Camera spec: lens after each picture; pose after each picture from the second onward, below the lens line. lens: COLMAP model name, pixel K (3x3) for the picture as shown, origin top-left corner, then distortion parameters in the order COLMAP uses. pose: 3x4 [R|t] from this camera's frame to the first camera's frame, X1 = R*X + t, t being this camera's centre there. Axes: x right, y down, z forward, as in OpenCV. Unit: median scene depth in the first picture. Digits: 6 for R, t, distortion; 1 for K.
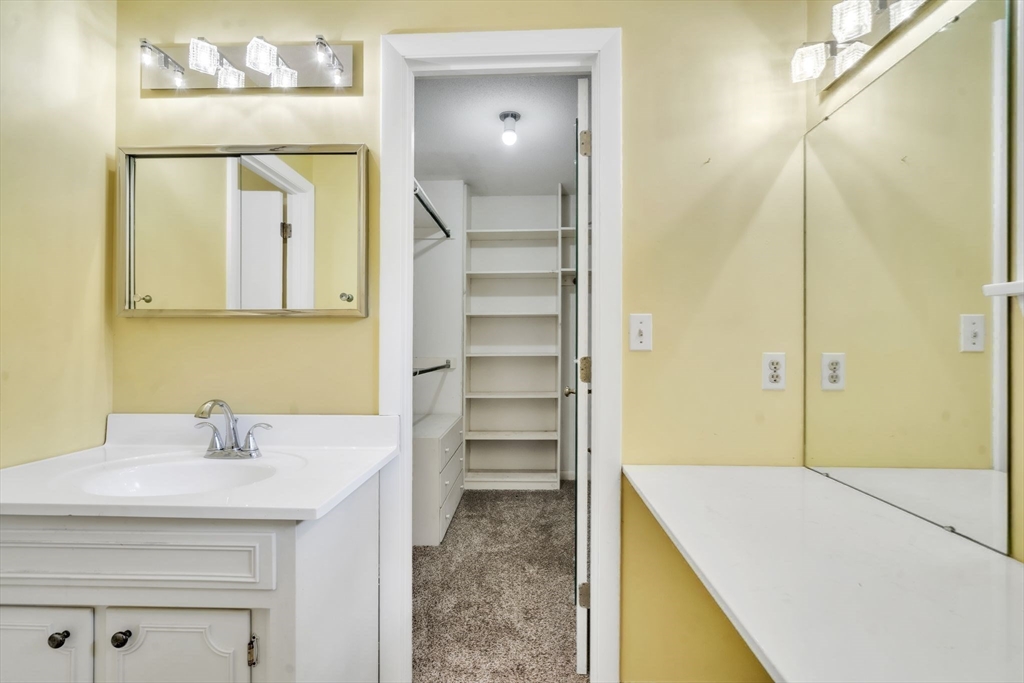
lens RADIAL K [[484.2, 0, 512.0], [0, 484.2, 341.5], [0, 0, 1]] dist [-0.001012, -0.000200]
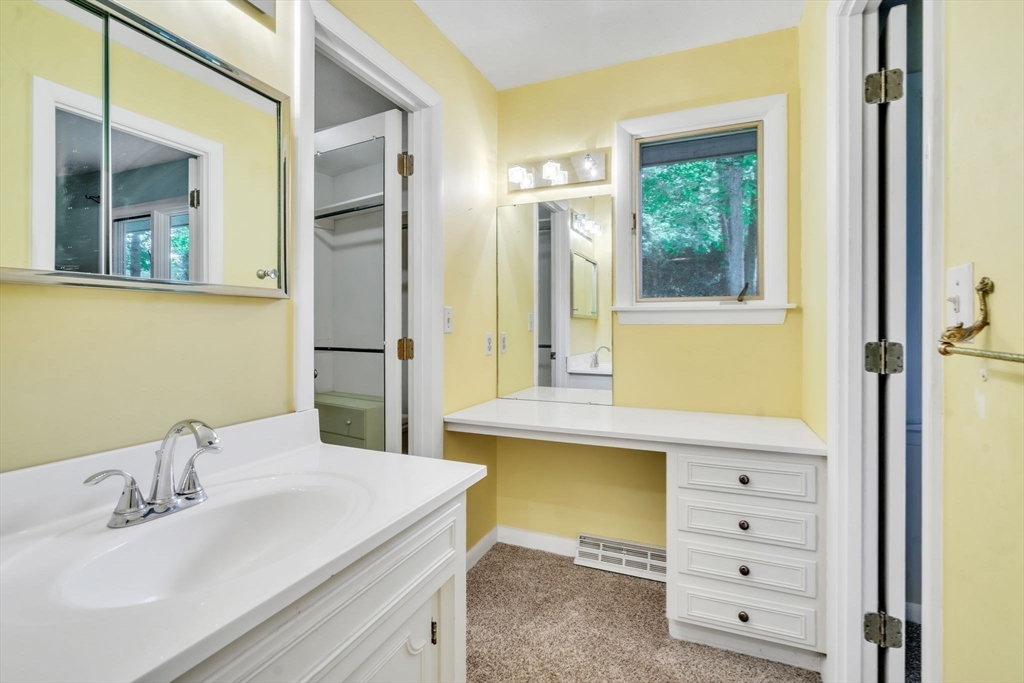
lens RADIAL K [[467.2, 0, 511.3], [0, 467.2, 332.8], [0, 0, 1]] dist [-0.001747, -0.000396]
pose [[0.377065, -0.015791, 0.926052, -0.921670], [0.000275, 0.999857, 0.016938, -0.004505], [-0.926187, -0.006132, 0.377015, 0.320183]]
